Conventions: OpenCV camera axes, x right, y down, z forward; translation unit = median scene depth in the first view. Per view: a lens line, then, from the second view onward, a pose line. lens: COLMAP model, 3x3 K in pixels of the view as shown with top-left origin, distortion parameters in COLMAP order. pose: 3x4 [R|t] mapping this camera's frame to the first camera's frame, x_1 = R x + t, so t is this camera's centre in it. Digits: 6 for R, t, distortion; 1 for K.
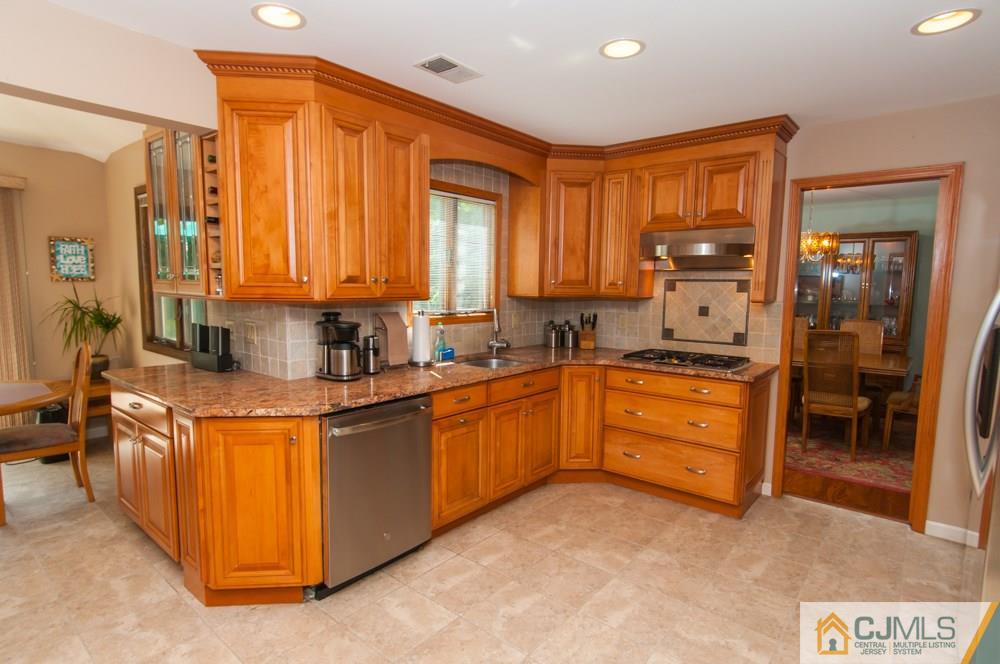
lens RADIAL K [[514.8, 0, 496.7], [0, 514.8, 333.3], [0, 0, 1]] dist [0.006636, -0.002705]
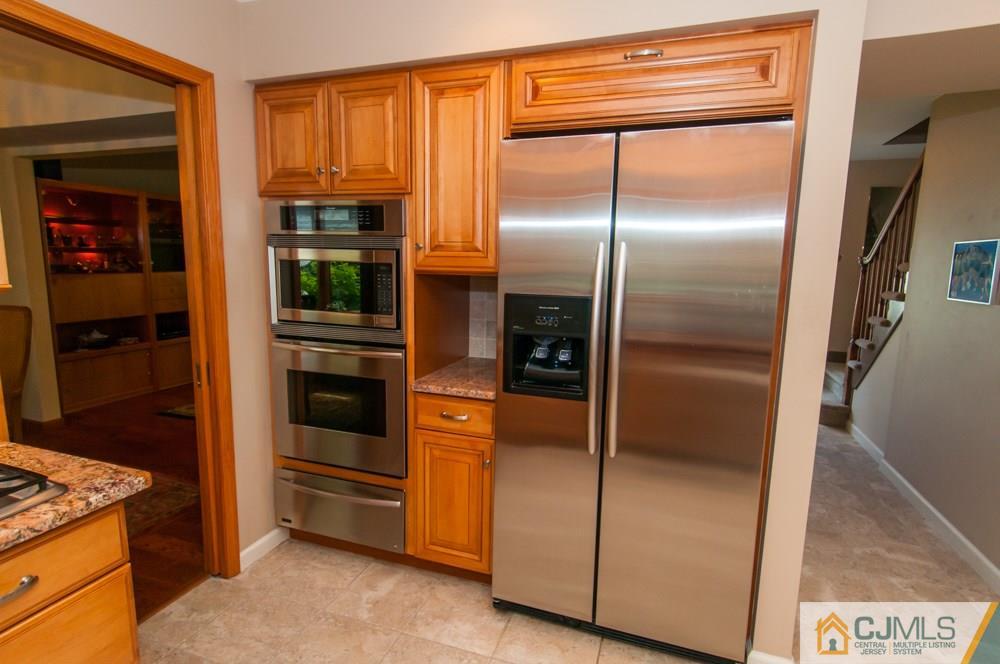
lens RADIAL K [[514.8, 0, 499.3], [0, 514.8, 336.1], [0, 0, 1]] dist [0.006636, -0.002705]
pose [[-0.357924, -0.160689, 0.919820, 0.028380], [0.062411, 0.978761, 0.195272, -0.069116], [-0.931663, 0.127300, -0.340294, 0.701535]]
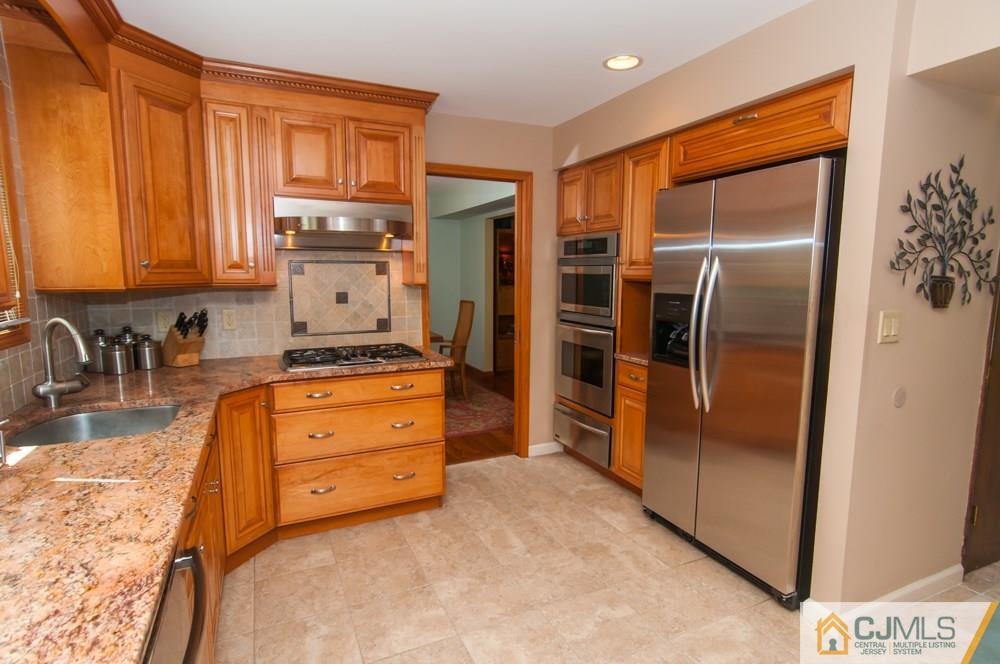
lens RADIAL K [[514.8, 0, 498.3], [0, 514.8, 332.9], [0, 0, 1]] dist [0.006636, -0.002705]
pose [[0.421211, -0.120805, 0.898881, -0.279567], [0.087692, 0.991871, 0.092211, -0.042160], [-0.902713, 0.039985, 0.428381, 0.405997]]
